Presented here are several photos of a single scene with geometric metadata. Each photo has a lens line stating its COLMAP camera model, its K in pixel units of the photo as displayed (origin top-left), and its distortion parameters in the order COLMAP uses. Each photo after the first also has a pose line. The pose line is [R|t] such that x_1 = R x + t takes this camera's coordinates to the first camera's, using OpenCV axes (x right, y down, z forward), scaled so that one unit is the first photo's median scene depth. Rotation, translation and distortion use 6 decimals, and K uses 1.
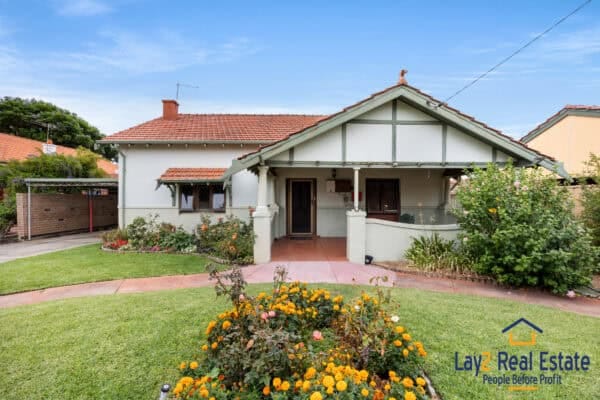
lens RADIAL K [[266.2, 0, 300.0], [0, 266.2, 200.0], [0, 0, 1]] dist [-0.011572, -0.000034]
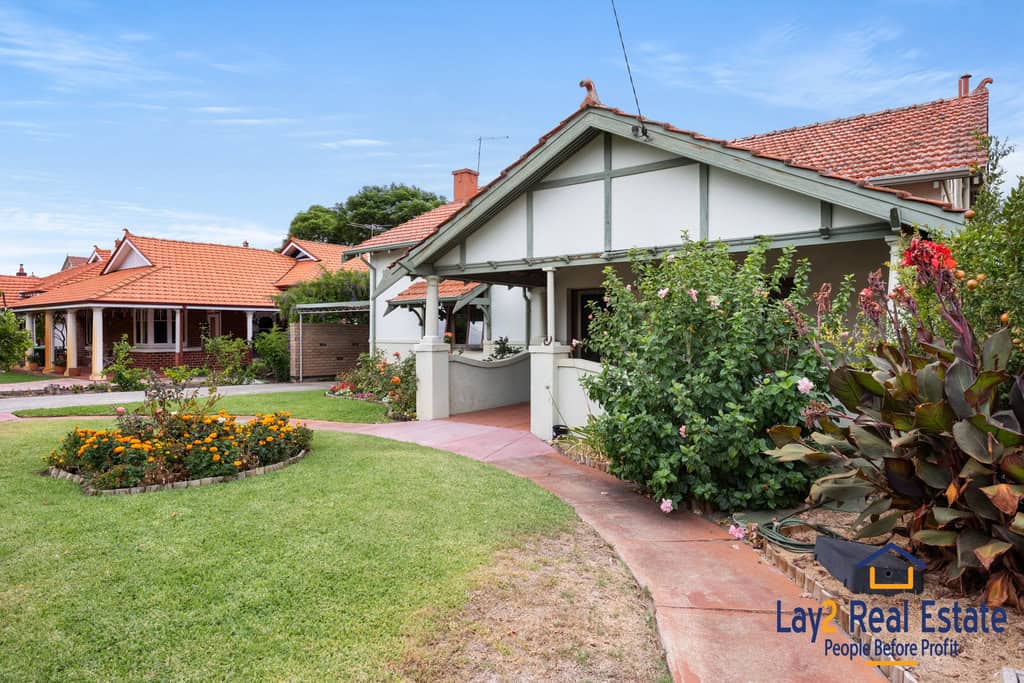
lens RADIAL K [[606.6, 0, 512.0], [0, 606.6, 341.5], [0, 0, 1]] dist [0.028545, -0.000167]
pose [[0.775167, 0.005529, -0.631732, 0.885189], [-0.002235, 0.999979, 0.006010, 0.025021], [0.631752, -0.003247, 0.775164, -0.040570]]
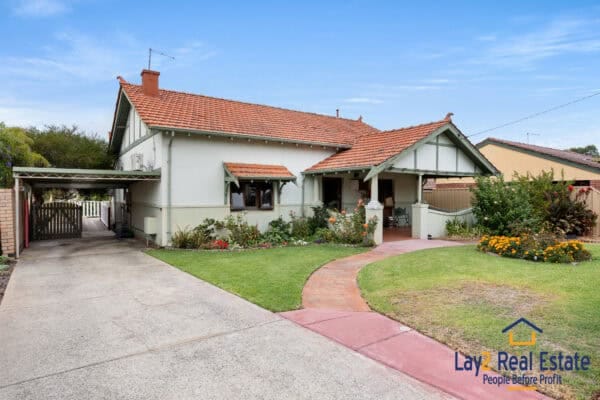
lens RADIAL K [[355.4, 0, 300.0], [0, 355.4, 200.0], [0, 0, 1]] dist [0.028545, -0.000167]
pose [[0.836081, -0.009829, 0.548518, -1.283240], [0.006504, 0.999947, 0.008006, 0.000767], [-0.548567, -0.003126, 0.836100, -0.237347]]
